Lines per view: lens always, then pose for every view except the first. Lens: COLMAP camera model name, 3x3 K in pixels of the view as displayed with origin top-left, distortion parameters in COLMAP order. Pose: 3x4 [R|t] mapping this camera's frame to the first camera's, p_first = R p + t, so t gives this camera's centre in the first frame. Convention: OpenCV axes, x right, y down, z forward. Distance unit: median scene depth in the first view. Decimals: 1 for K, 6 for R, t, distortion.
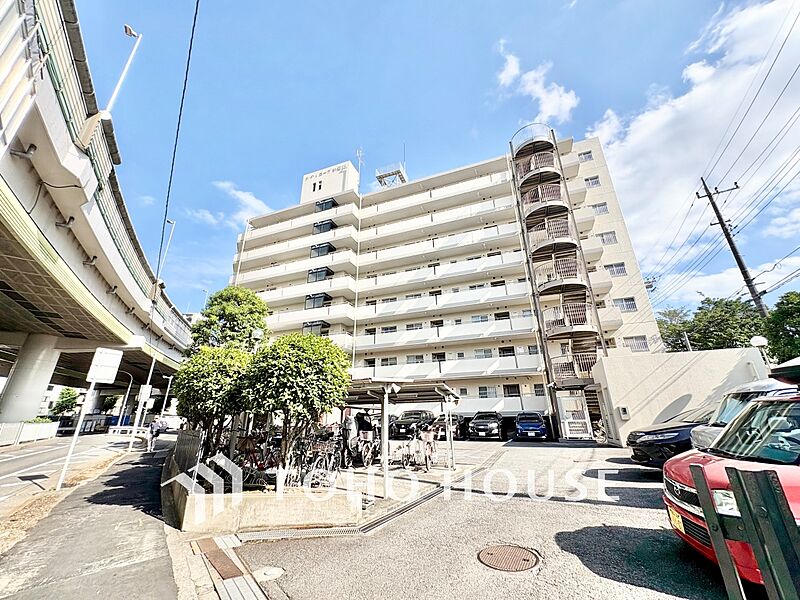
lens RADIAL K [[319.9, 0, 400.0], [0, 319.9, 300.0], [0, 0, 1]] dist [-0.001596, 0.000505]
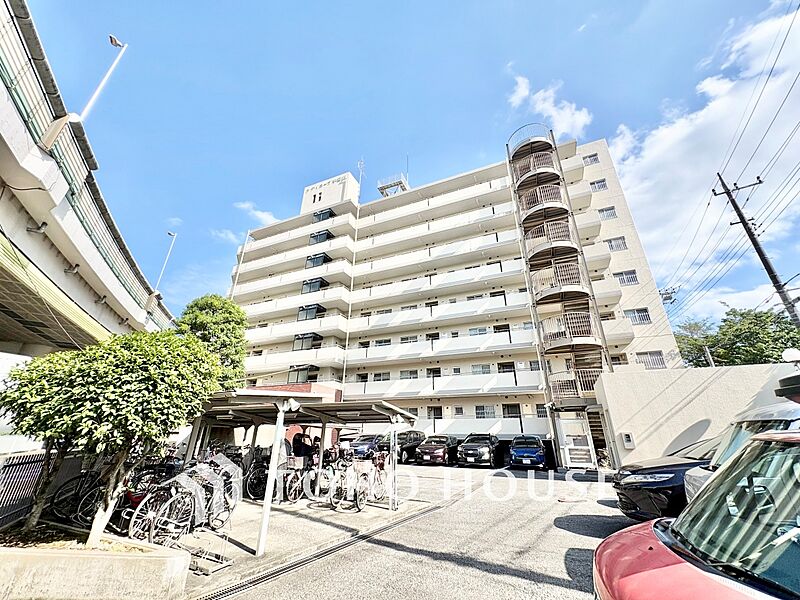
lens RADIAL K [[319.9, 0, 400.0], [0, 319.9, 300.0], [0, 0, 1]] dist [-0.001596, 0.000505]
pose [[0.998602, 0.001426, -0.052838, 0.084654], [-0.004084, 0.998730, -0.050215, 0.017062], [0.052699, 0.050360, 0.997340, 0.064884]]
